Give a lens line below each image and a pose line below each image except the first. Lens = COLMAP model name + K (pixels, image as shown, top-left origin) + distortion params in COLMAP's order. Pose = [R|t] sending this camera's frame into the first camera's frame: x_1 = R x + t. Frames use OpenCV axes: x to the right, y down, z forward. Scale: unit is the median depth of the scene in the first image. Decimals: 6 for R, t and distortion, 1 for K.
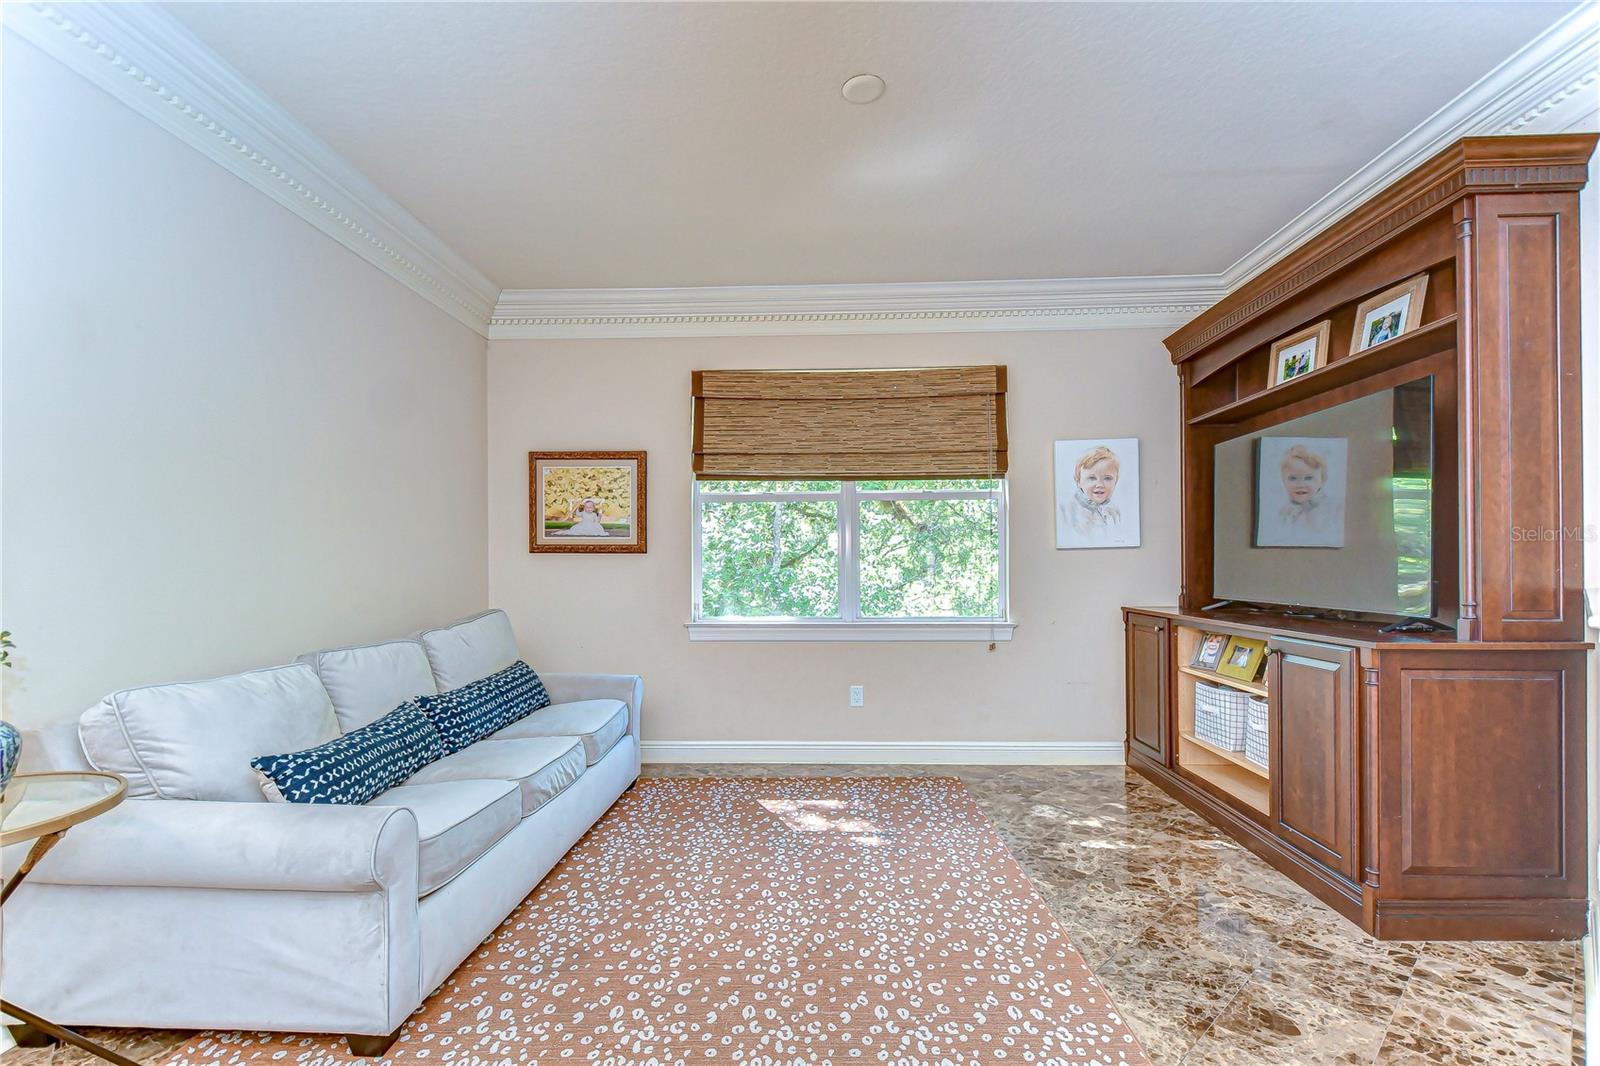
lens RADIAL K [[714.1, 0, 806.2], [0, 714.1, 564.1], [0, 0, 1]] dist [-0.001432, -0.000831]
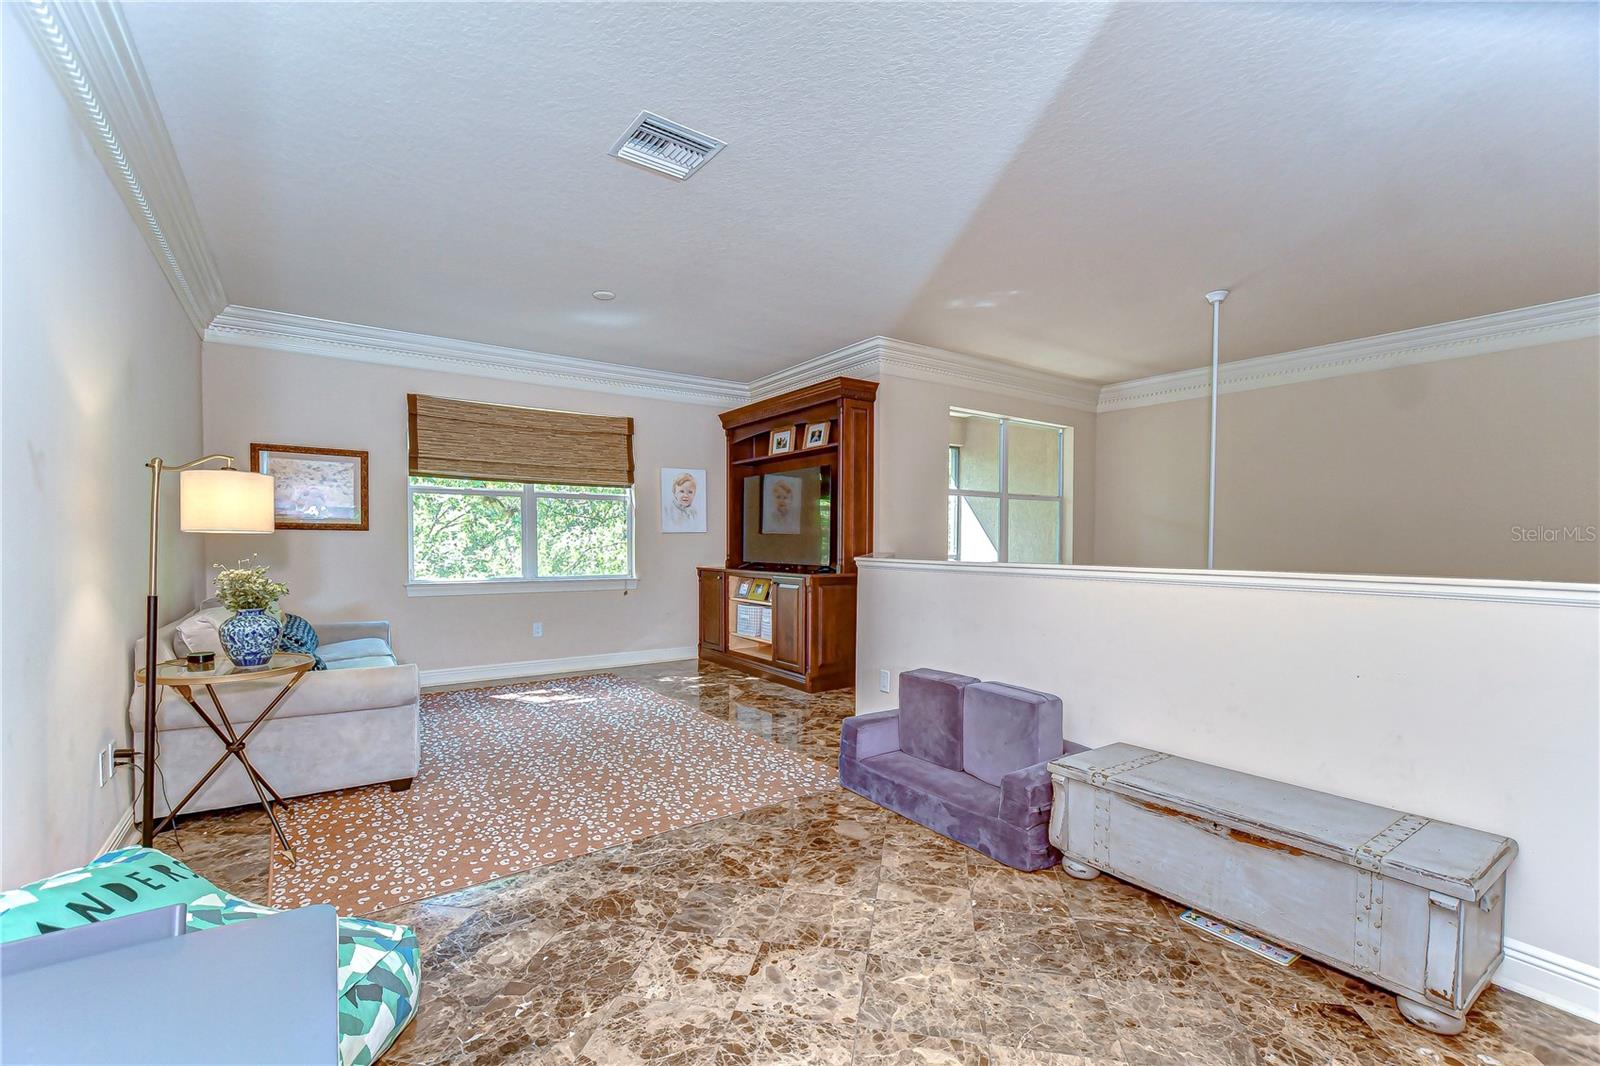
lens RADIAL K [[714.1, 0, 806.2], [0, 714.1, 564.1], [0, 0, 1]] dist [-0.001432, -0.000831]
pose [[0.789190, -0.010347, 0.614062, -0.467385], [-0.008866, 0.999562, 0.028236, 0.001758], [-0.614085, -0.027728, 0.788752, -0.599366]]
